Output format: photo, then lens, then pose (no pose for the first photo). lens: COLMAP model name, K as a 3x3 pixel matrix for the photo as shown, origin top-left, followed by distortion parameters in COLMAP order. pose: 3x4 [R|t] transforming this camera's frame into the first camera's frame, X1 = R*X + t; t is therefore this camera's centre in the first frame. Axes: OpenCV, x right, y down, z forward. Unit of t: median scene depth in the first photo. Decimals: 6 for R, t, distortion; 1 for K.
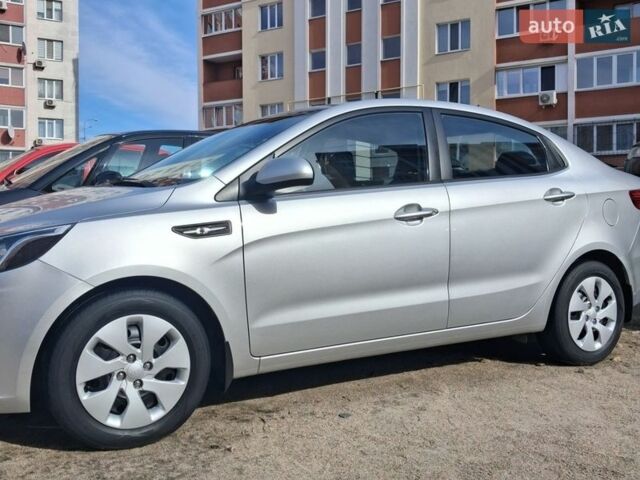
lens RADIAL K [[589.5, 0, 320.3], [0, 589.5, 261.1], [0, 0, 1]] dist [0.078545, -0.139296]
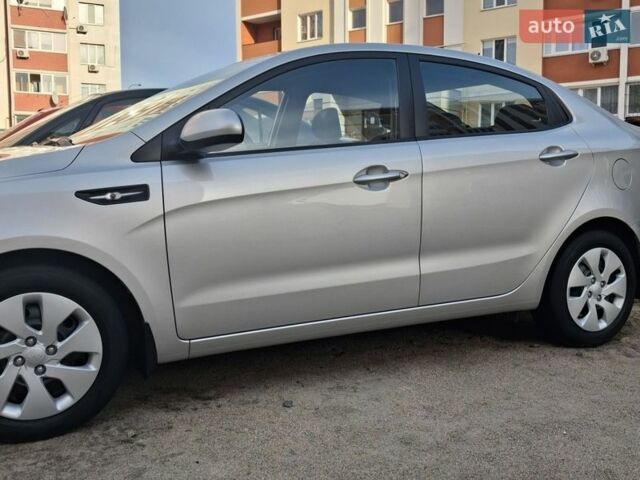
lens RADIAL K [[589.5, 0, 320.3], [0, 589.5, 261.1], [0, 0, 1]] dist [0.078545, -0.139296]
pose [[0.998014, 0.006081, -0.062699, 0.149894], [-0.002315, 0.998198, 0.059958, -0.008597], [0.062951, -0.059694, 0.996230, 0.137239]]
